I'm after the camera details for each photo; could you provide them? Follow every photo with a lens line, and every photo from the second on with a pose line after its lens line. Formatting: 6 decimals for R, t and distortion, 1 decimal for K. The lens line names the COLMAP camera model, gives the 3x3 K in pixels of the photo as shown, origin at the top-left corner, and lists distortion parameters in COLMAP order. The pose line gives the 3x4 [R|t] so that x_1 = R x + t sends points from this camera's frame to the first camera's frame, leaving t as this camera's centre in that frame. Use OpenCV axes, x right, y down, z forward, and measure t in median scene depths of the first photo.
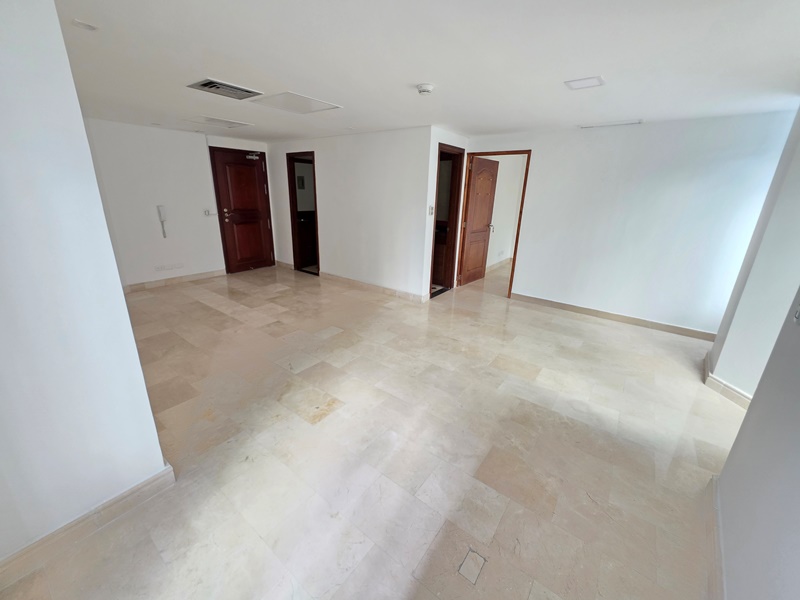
lens RADIAL K [[319.5, 0, 393.9], [0, 319.5, 289.1], [0, 0, 1]] dist [0.001397, -0.000193]
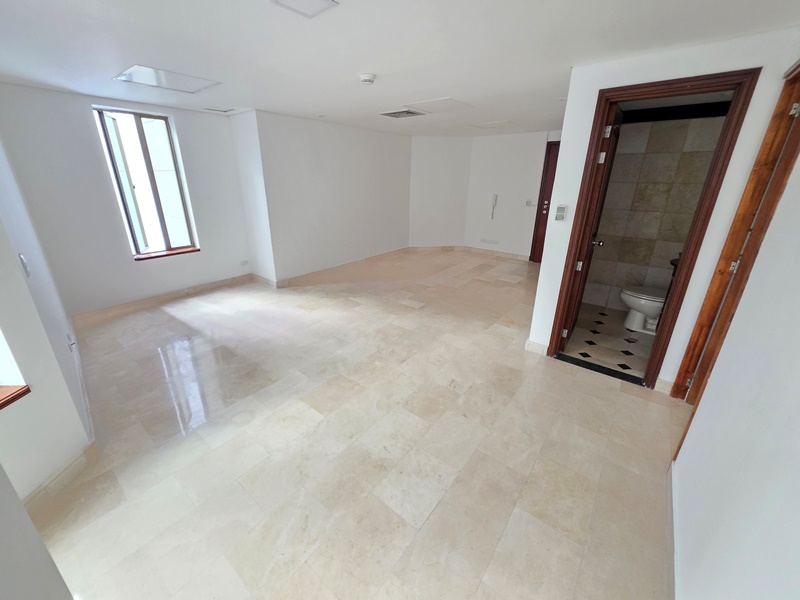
lens RADIAL K [[319.5, 0, 393.9], [0, 319.5, 289.1], [0, 0, 1]] dist [0.001397, -0.000193]
pose [[-0.024446, 0.310050, -0.950406, 0.946905], [-0.304705, 0.903143, 0.302469, -0.259227], [0.952133, 0.296988, 0.072395, 0.891426]]
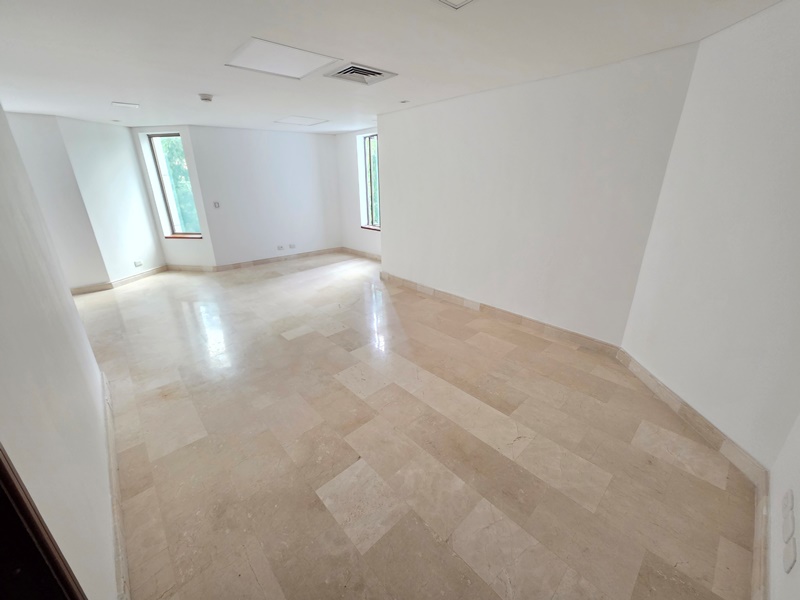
lens RADIAL K [[319.5, 0, 393.9], [0, 319.5, 289.1], [0, 0, 1]] dist [0.001397, -0.000193]
pose [[-0.982806, -0.070595, 0.170612, -0.675430], [0.046467, 0.799716, 0.598577, -0.549233], [-0.178698, 0.596213, -0.782686, 1.714638]]
